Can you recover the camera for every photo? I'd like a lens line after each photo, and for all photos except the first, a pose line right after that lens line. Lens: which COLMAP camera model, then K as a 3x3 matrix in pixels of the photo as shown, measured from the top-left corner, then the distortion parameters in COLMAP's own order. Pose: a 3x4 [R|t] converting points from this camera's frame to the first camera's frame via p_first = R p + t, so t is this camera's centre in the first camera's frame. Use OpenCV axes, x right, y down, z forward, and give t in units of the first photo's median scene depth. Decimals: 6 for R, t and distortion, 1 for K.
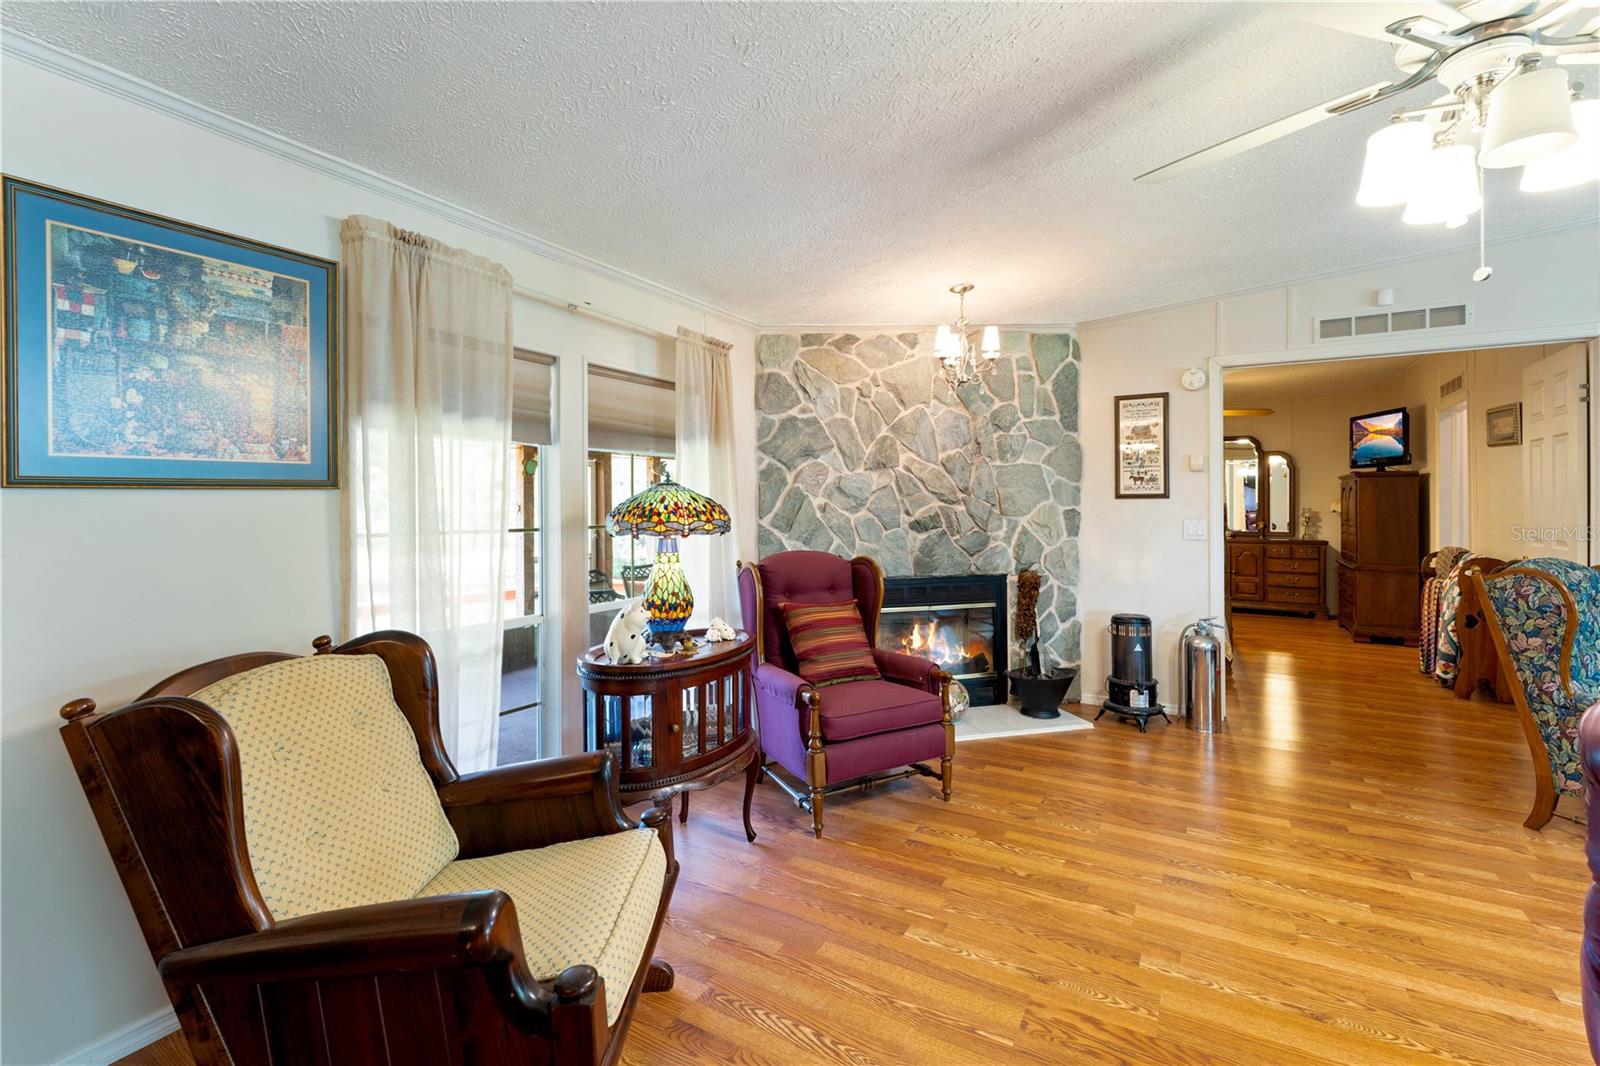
lens RADIAL K [[706.7, 0, 808.7], [0, 706.7, 507.9], [0, 0, 1]] dist [0.004102, -0.000205]
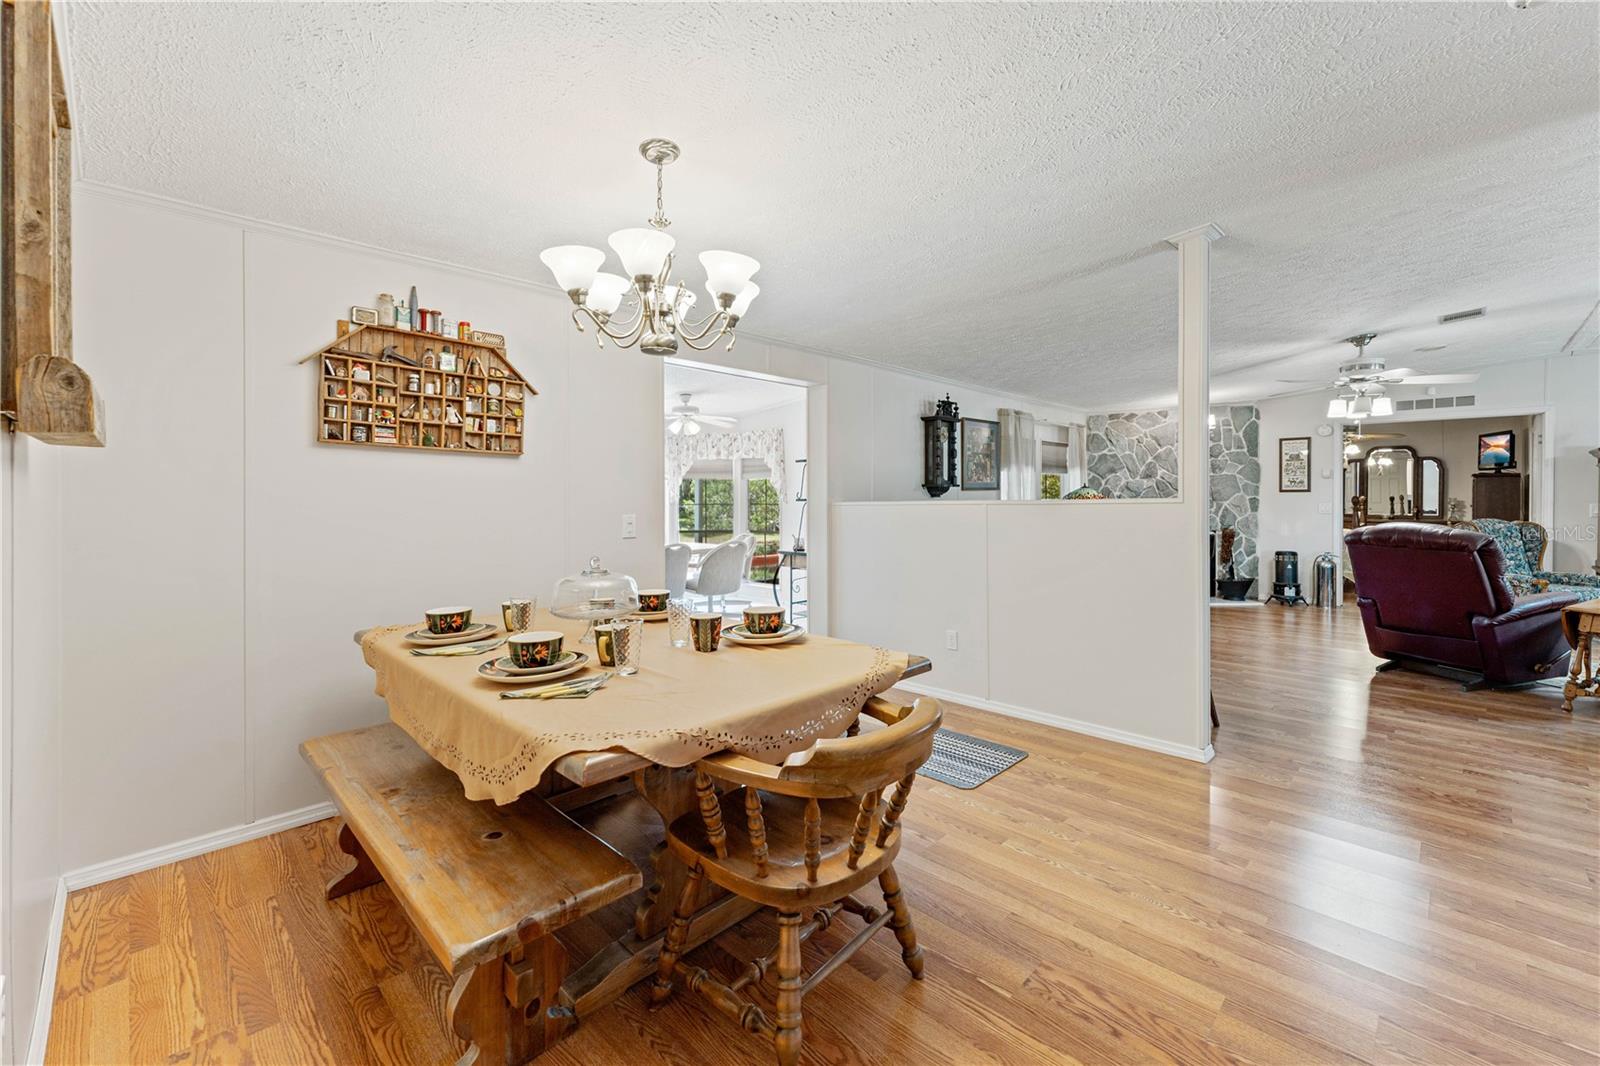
lens RADIAL K [[681.1, 0, 816.0], [0, 681.1, 508.8], [0, 0, 1]] dist [0.015940, 0.000241]
pose [[0.973445, 0.004418, -0.228878, -0.381255], [-0.001802, 0.999931, 0.011637, 0.013729], [0.228913, -0.010915, 0.973386, -1.153583]]
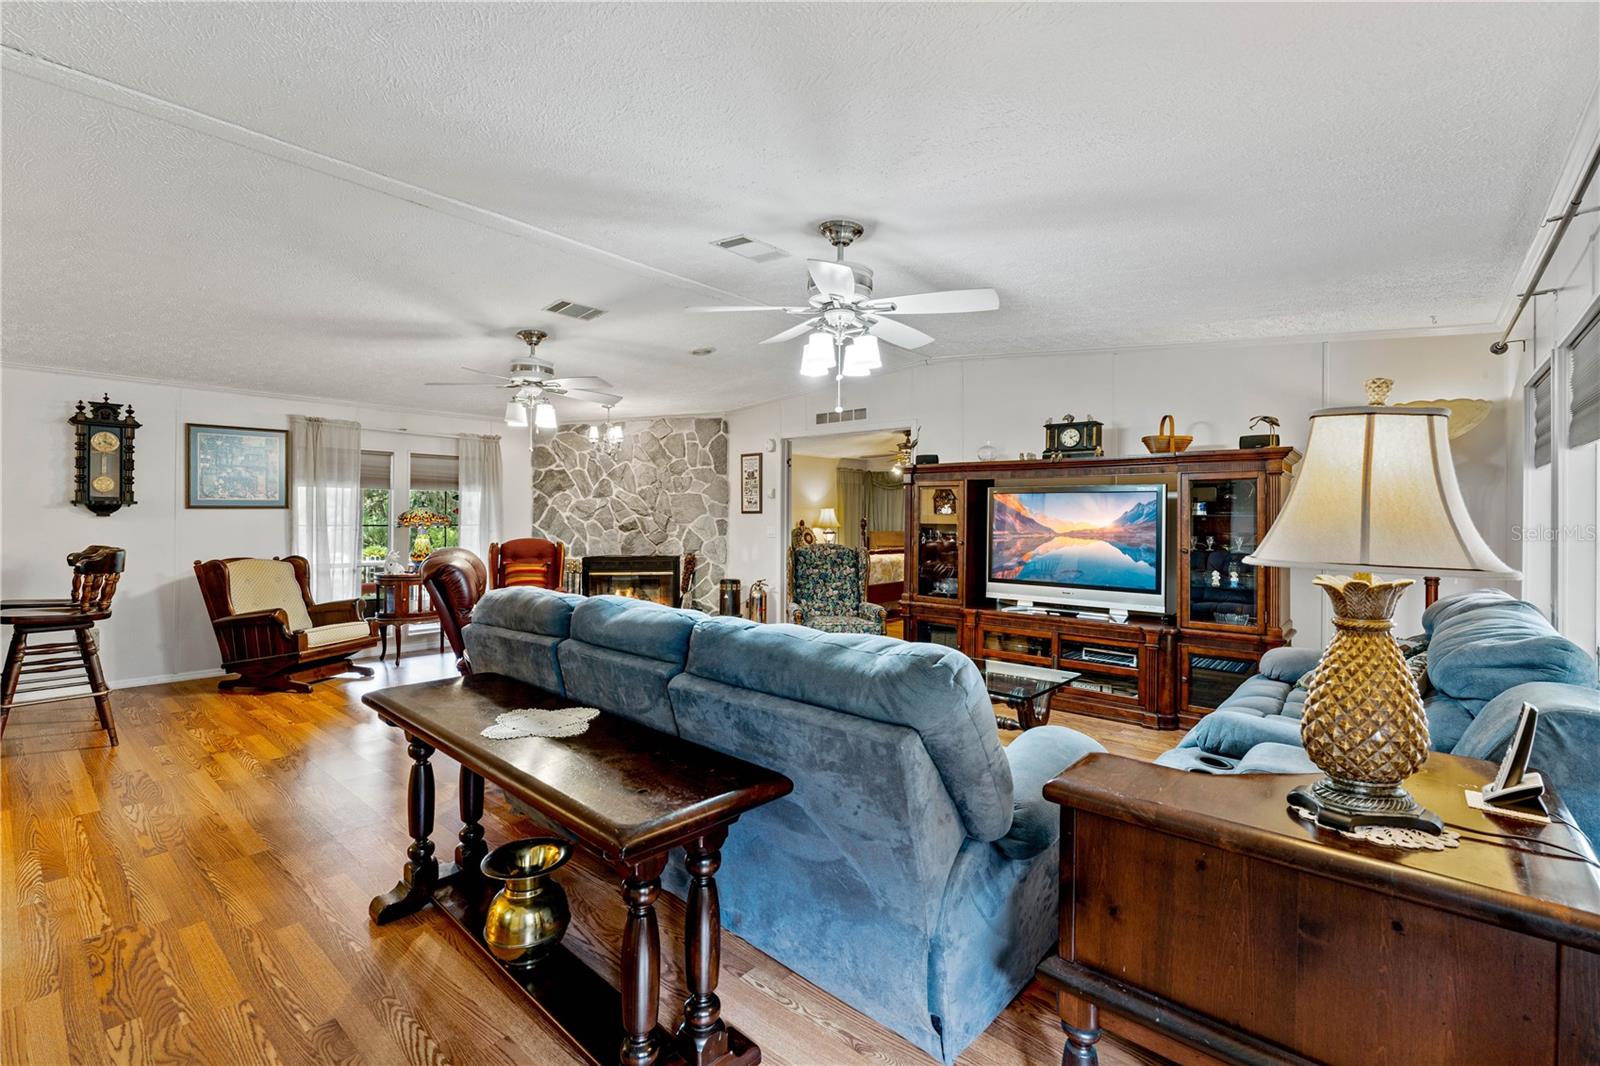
lens RADIAL K [[706.7, 0, 792.4], [0, 706.7, 524.7], [0, 0, 1]] dist [0.004102, -0.000205]
pose [[0.980074, 0.008429, -0.198454, 0.949759], [-0.007673, 0.999960, 0.004580, 0.005423], [0.198484, -0.002966, 0.980100, -0.703001]]
